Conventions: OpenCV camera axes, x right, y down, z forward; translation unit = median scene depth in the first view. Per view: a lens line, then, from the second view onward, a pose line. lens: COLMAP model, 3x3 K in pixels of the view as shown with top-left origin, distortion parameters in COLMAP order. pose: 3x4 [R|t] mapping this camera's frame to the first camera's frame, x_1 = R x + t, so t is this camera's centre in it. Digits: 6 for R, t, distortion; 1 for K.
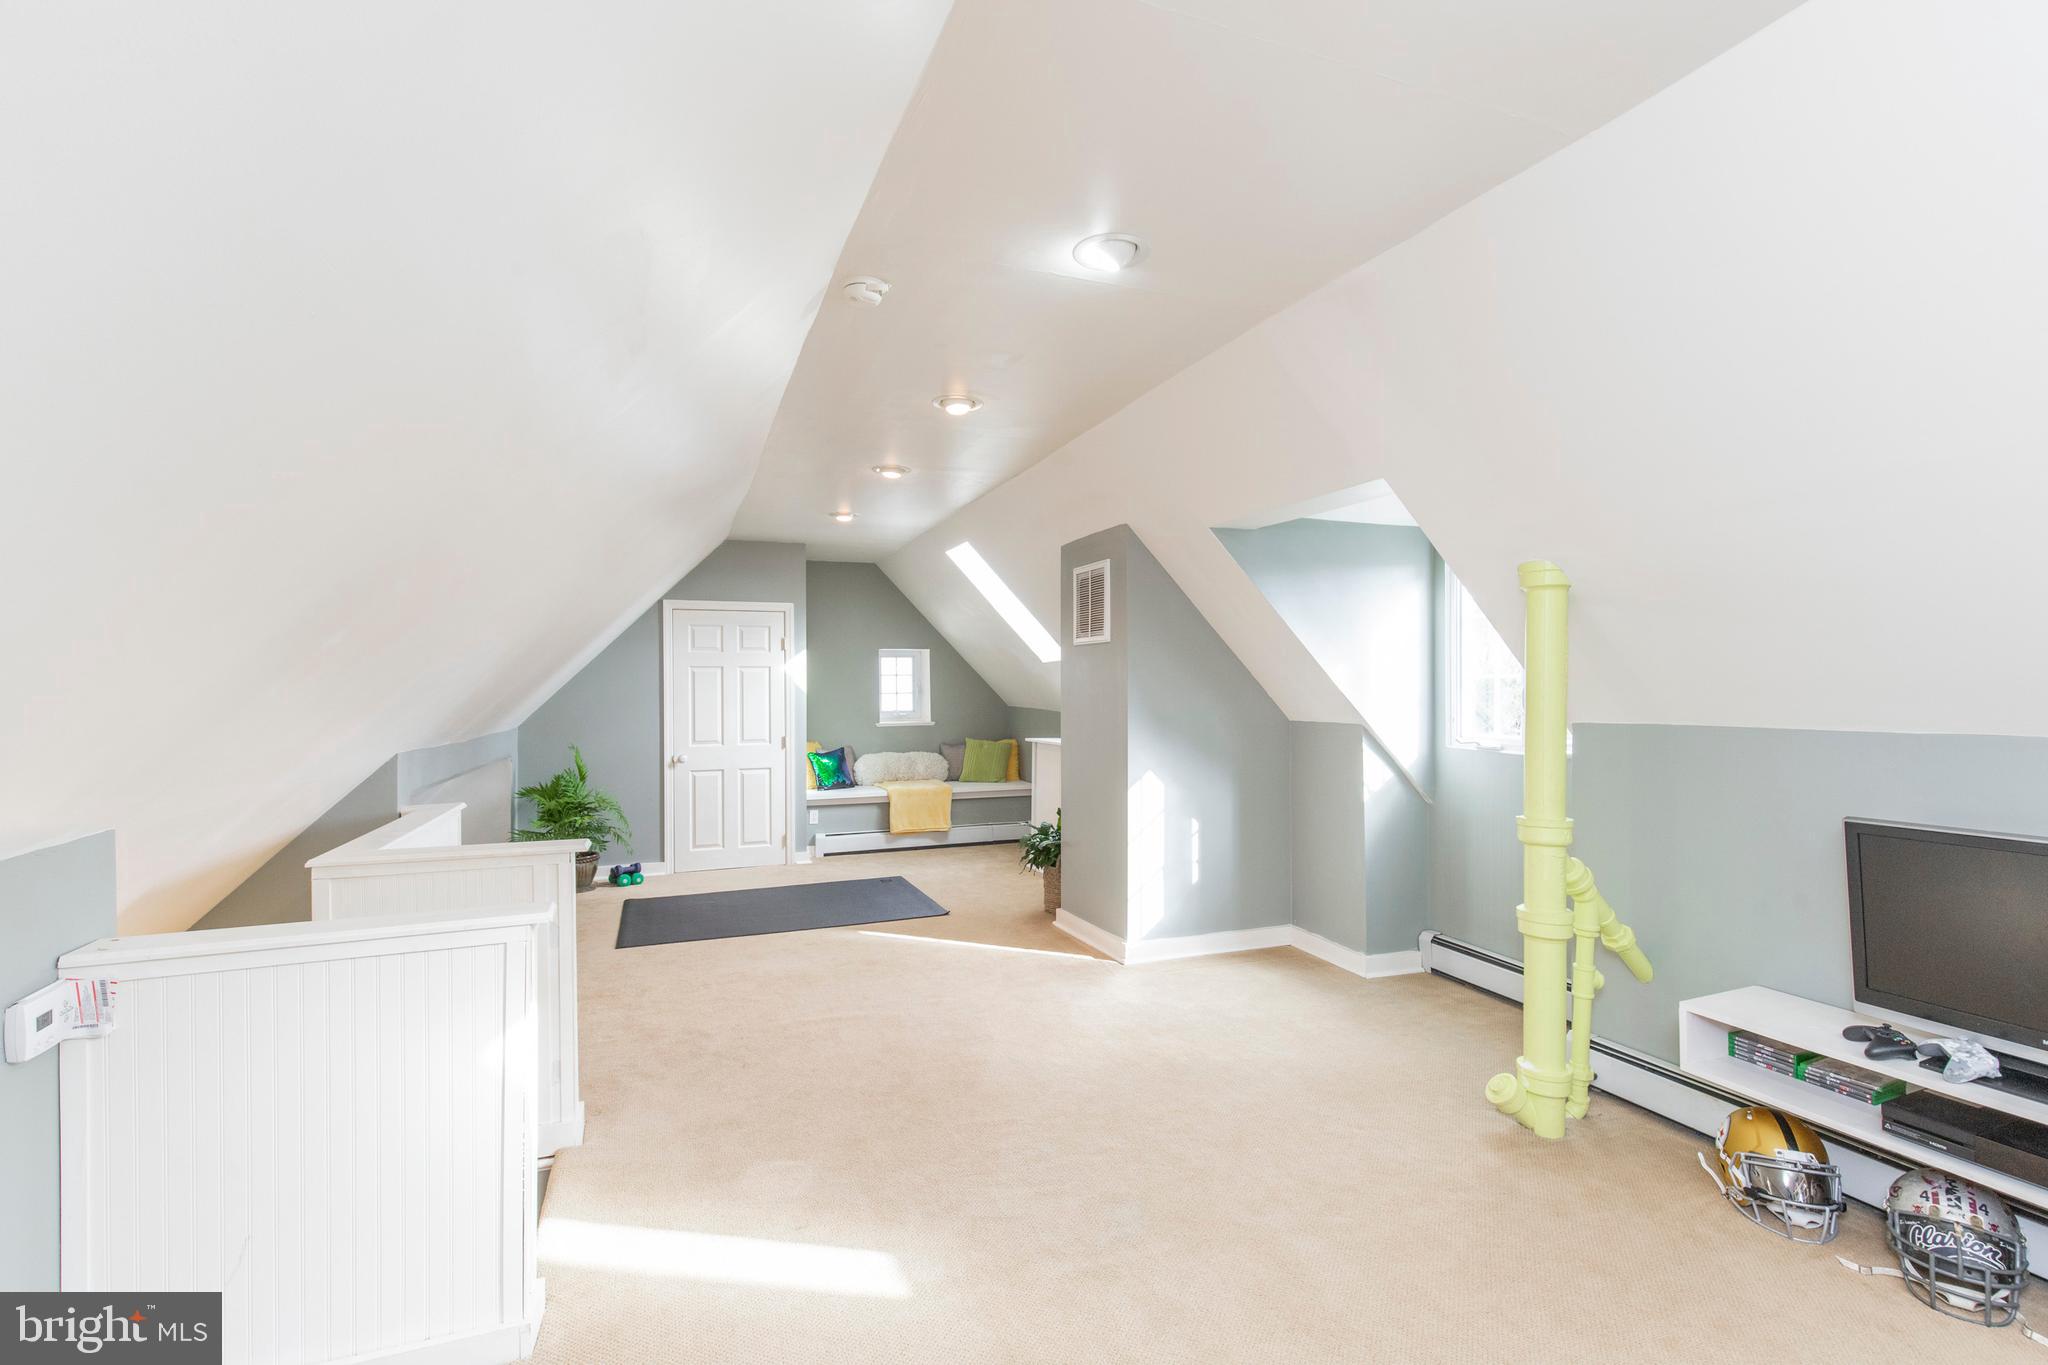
lens RADIAL K [[920.8, 0, 1024.0], [0, 920.8, 682.5], [0, 0, 1]] dist [0.006667, -0.000980]
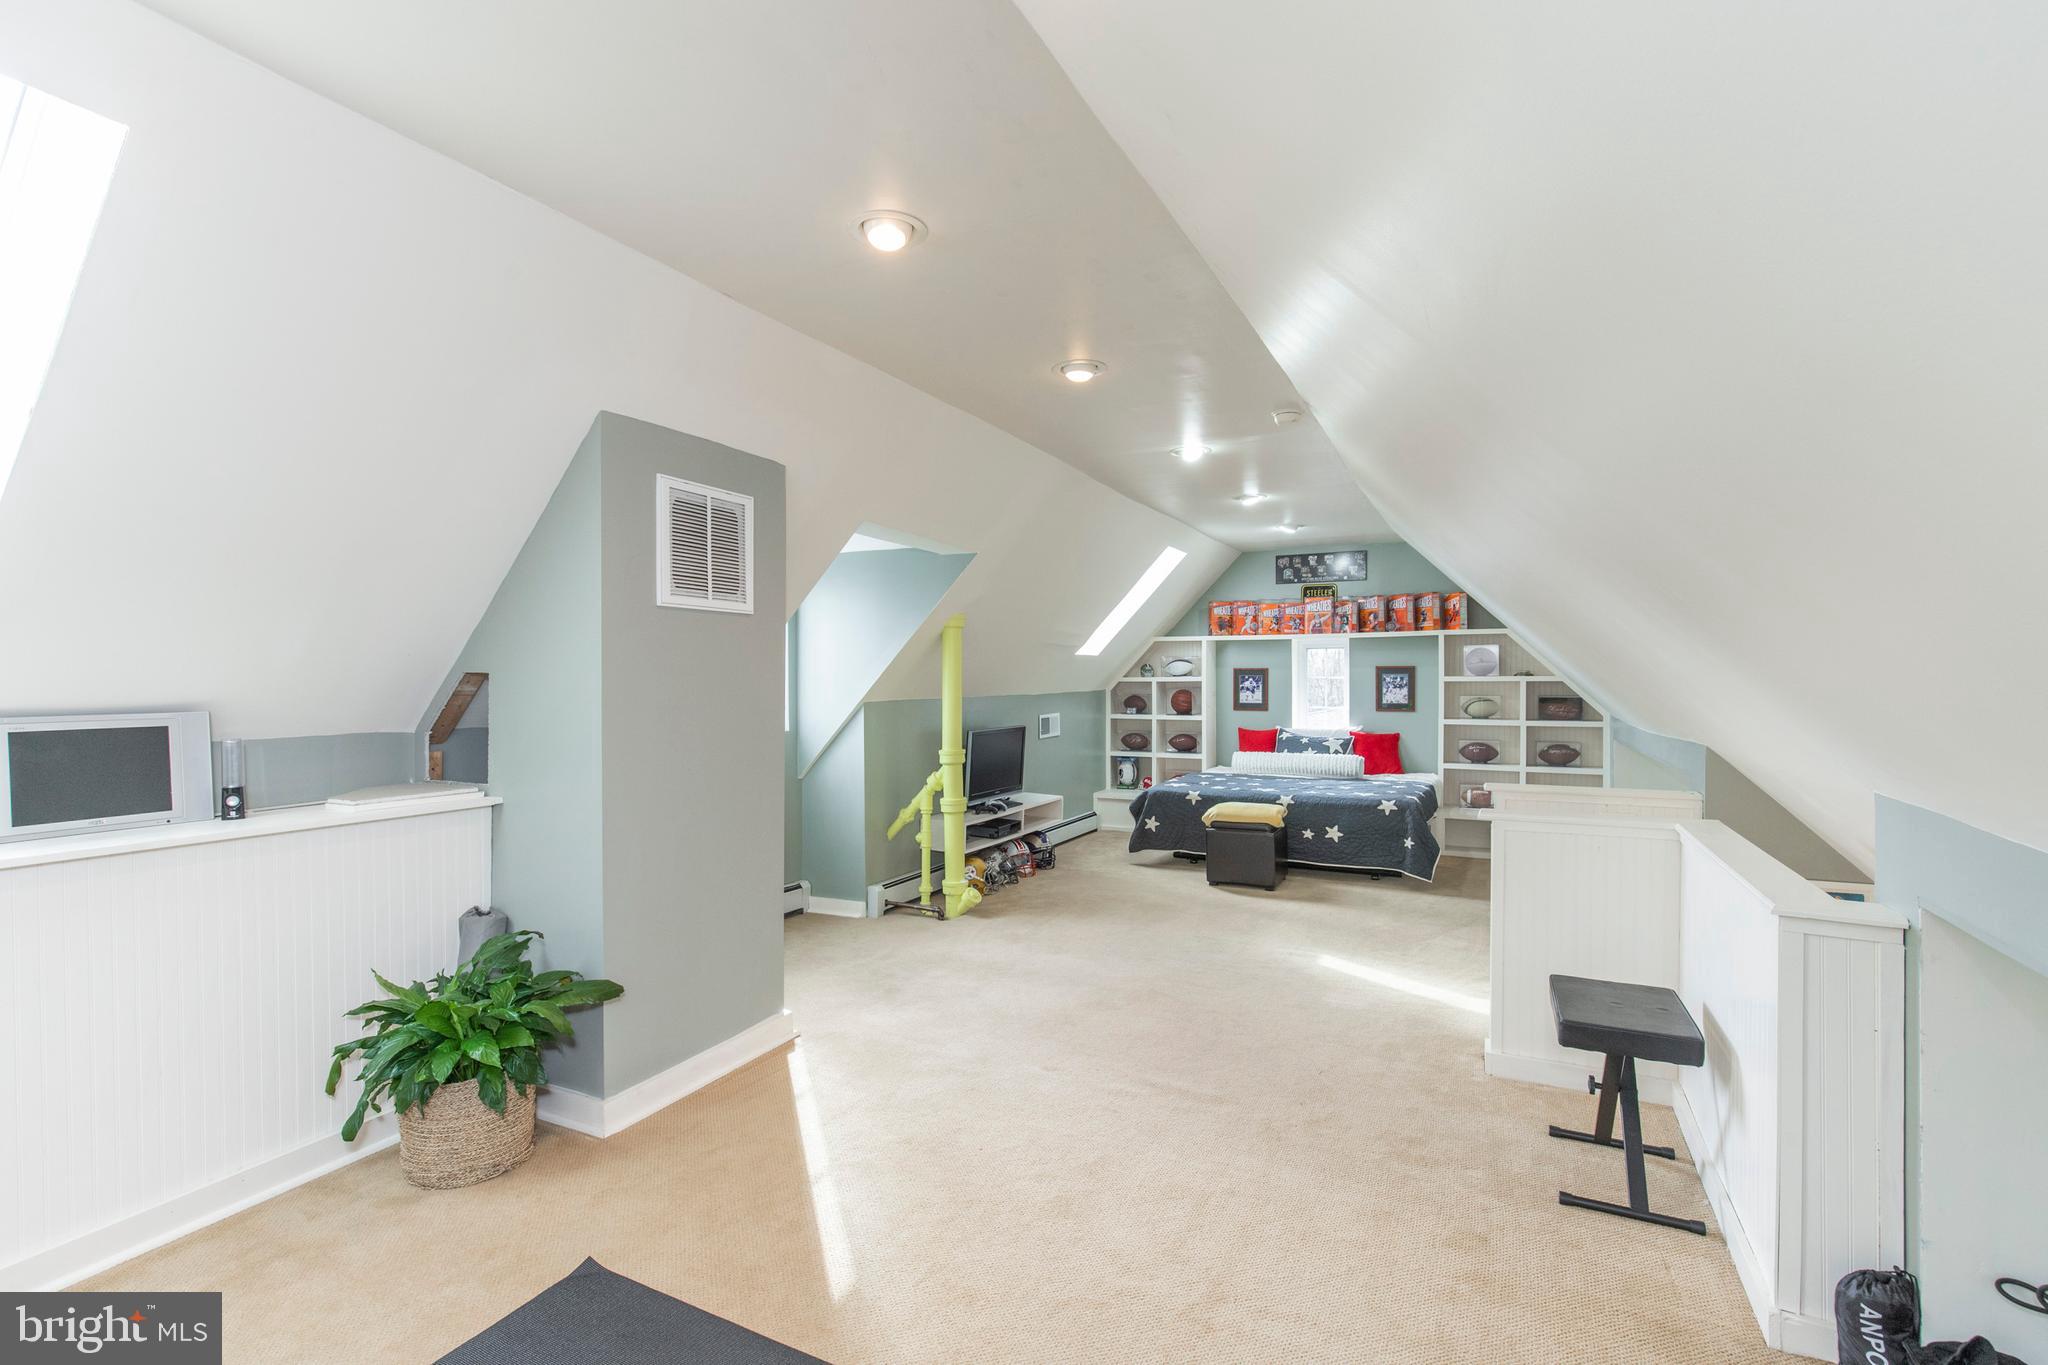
lens RADIAL K [[920.8, 0, 1024.0], [0, 920.8, 682.5], [0, 0, 1]] dist [0.006667, -0.000980]
pose [[-0.664058, 0.007364, 0.747645, -0.588947], [-0.001434, 0.999937, -0.011123, 0.016183], [-0.747680, -0.008458, -0.664005, 1.346275]]
